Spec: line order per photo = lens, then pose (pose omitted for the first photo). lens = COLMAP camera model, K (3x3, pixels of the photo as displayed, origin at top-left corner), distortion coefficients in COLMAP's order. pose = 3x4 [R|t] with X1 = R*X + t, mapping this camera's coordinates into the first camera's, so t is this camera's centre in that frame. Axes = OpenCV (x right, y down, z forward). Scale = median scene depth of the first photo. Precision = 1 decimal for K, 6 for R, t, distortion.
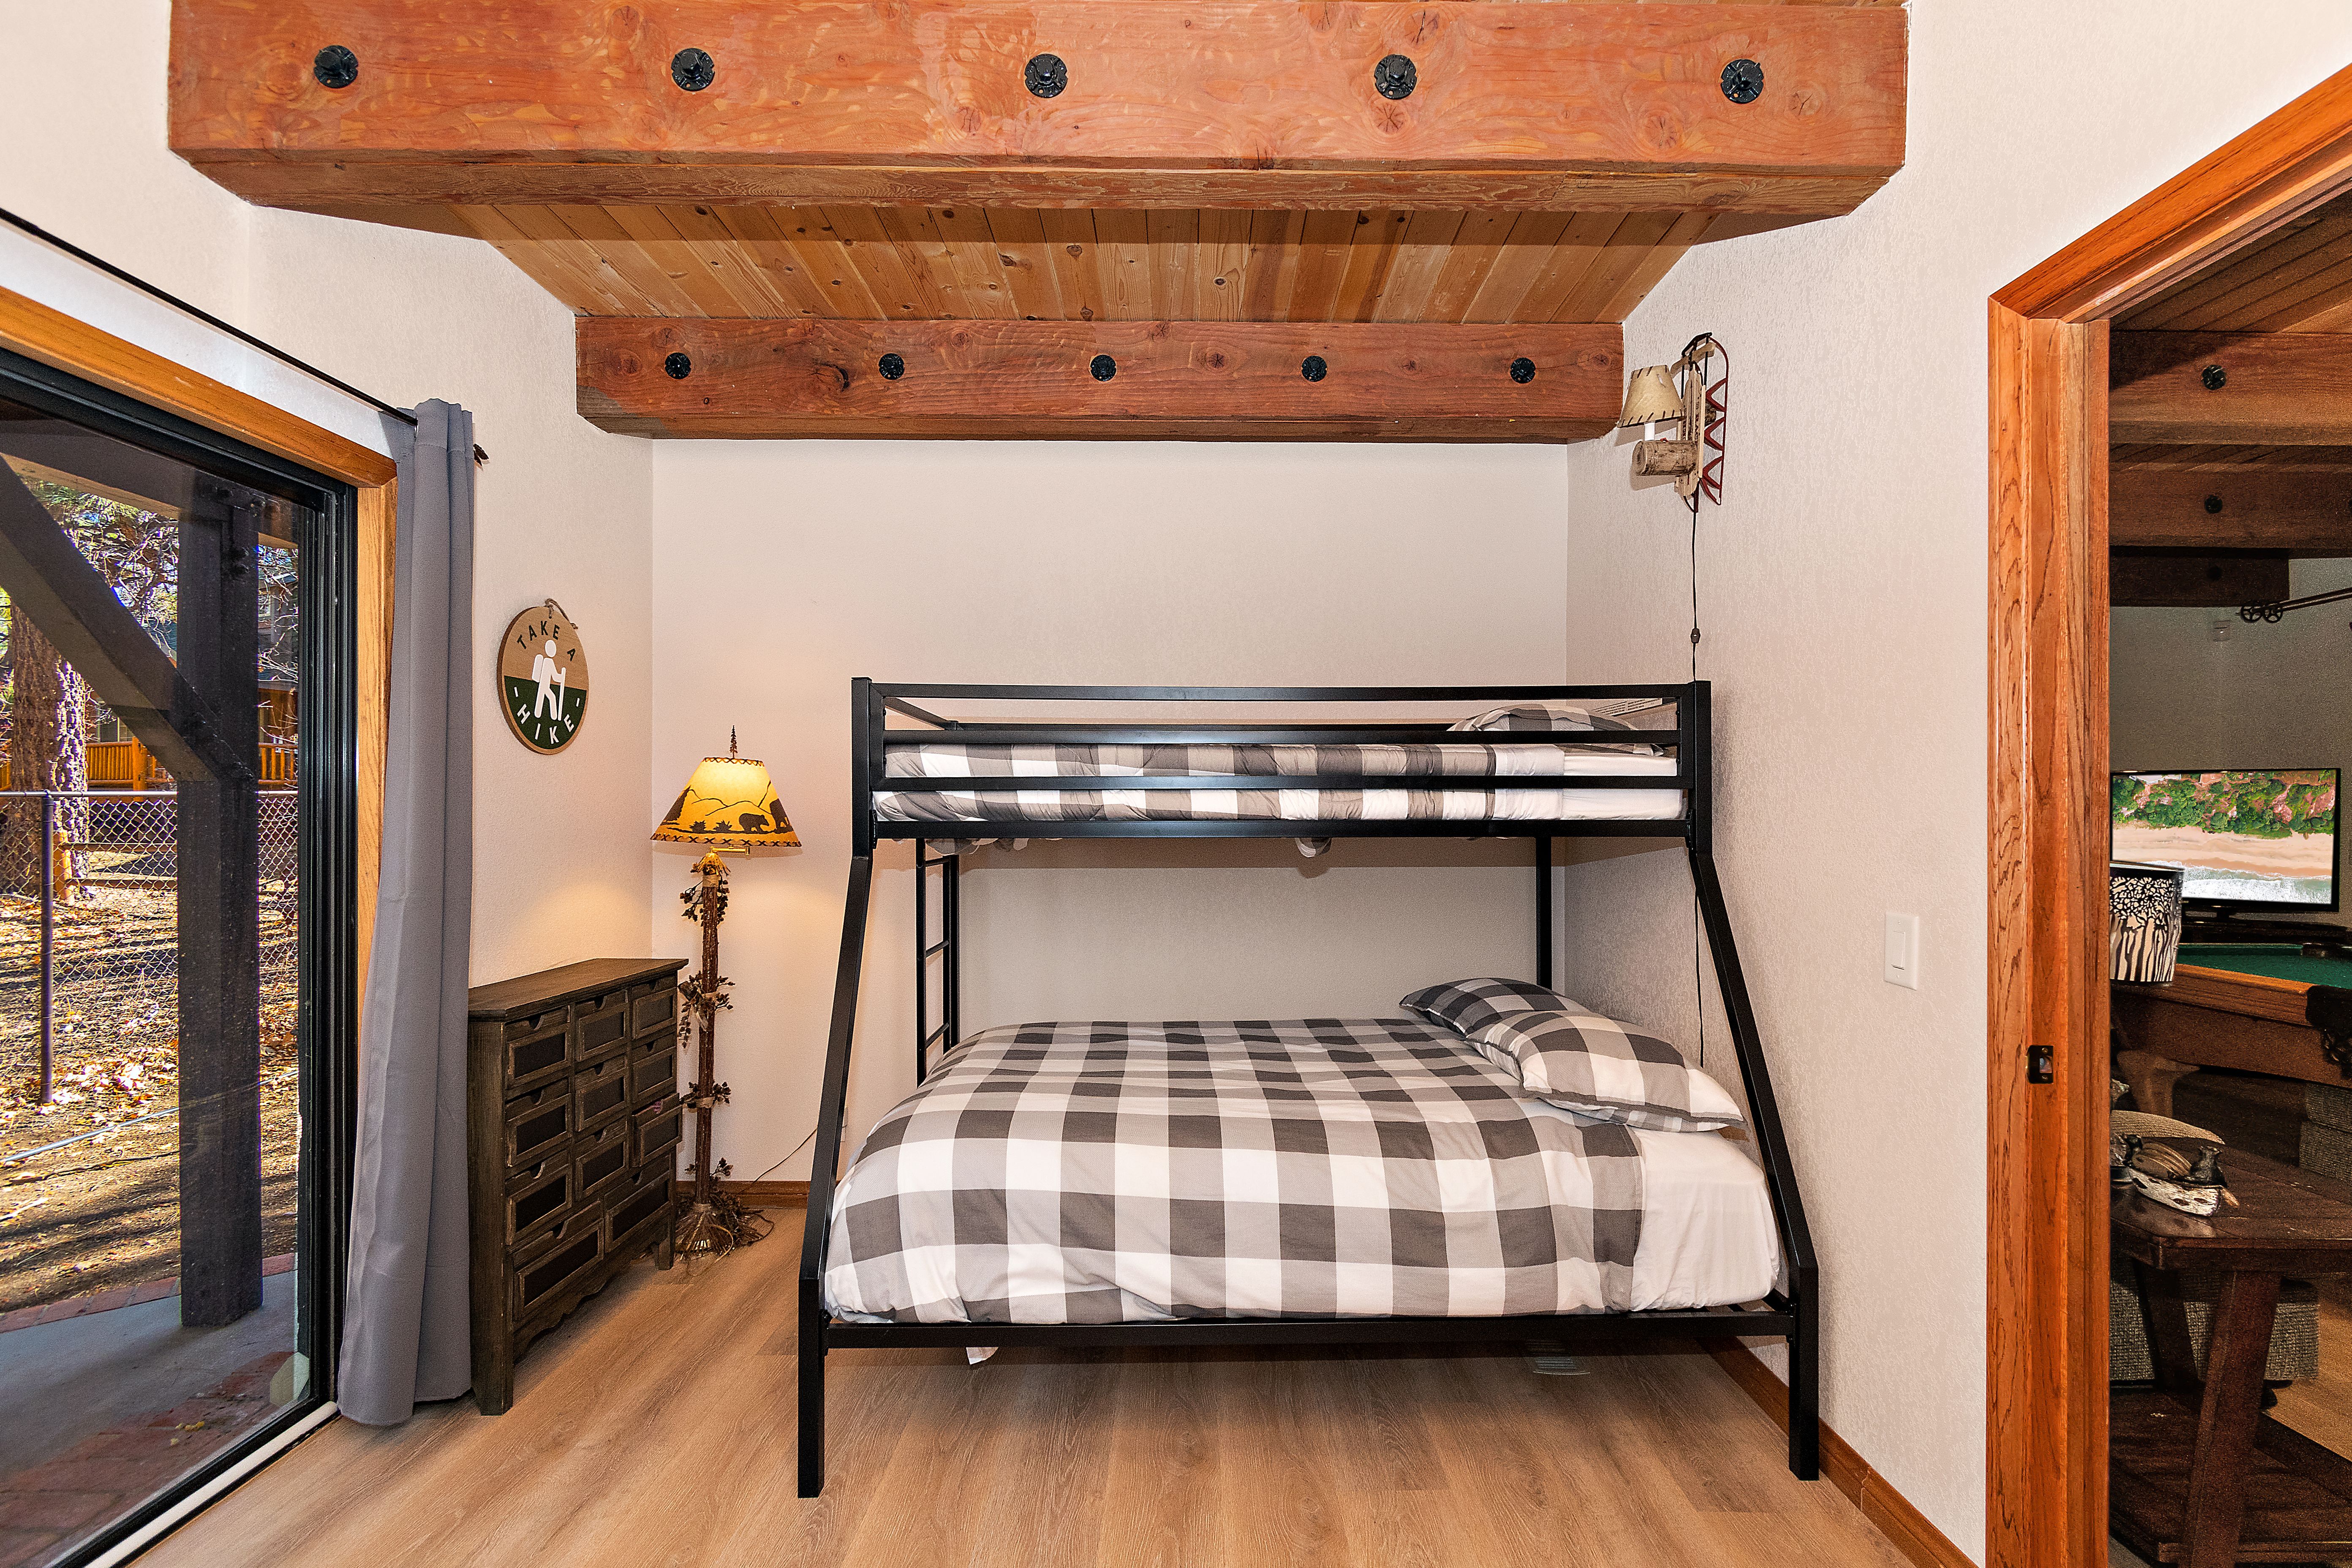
lens RADIAL K [[1040.3, 0, 1201.3], [0, 1040.3, 818.3], [0, 0, 1]] dist [0.000049, -0.002104]
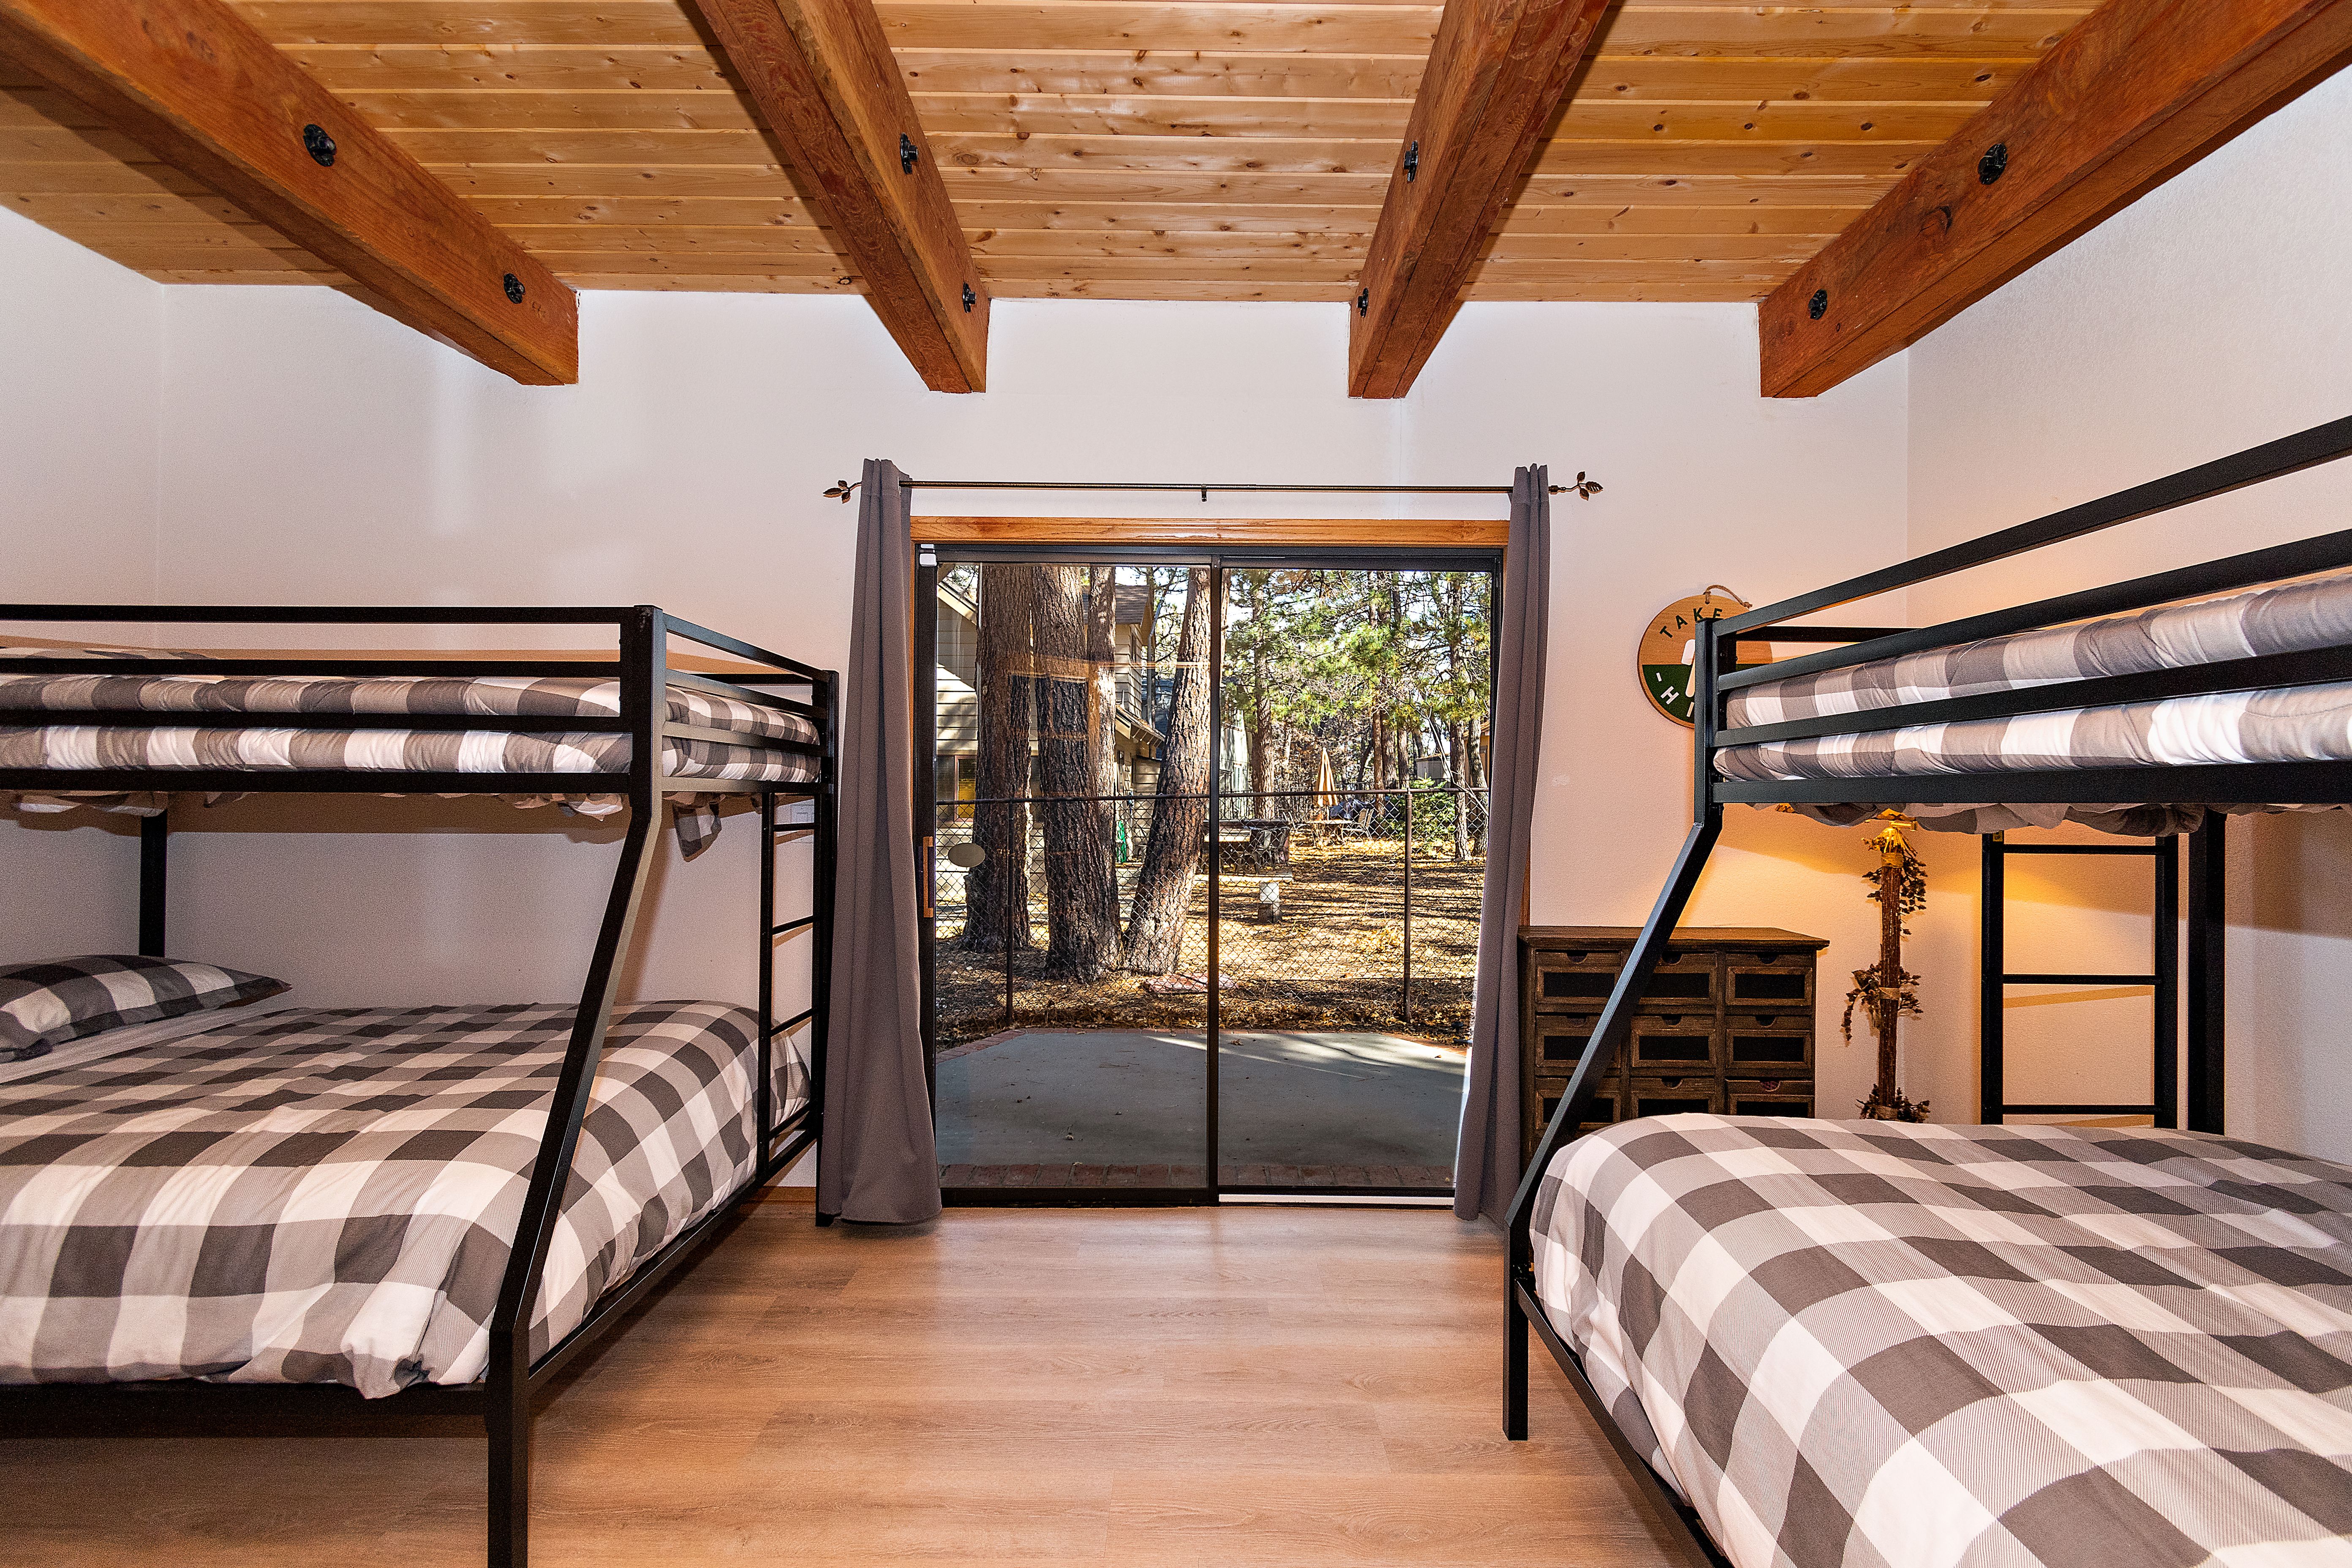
lens RADIAL K [[1040.3, 0, 1185.3], [0, 1040.3, 783.6], [0, 0, 1]] dist [0.000049, -0.002104]
pose [[-0.013154, -0.017245, -0.999765, 0.478449], [-0.010566, 0.999798, -0.017106, 0.019570], [0.999858, 0.010338, -0.013334, 0.497547]]
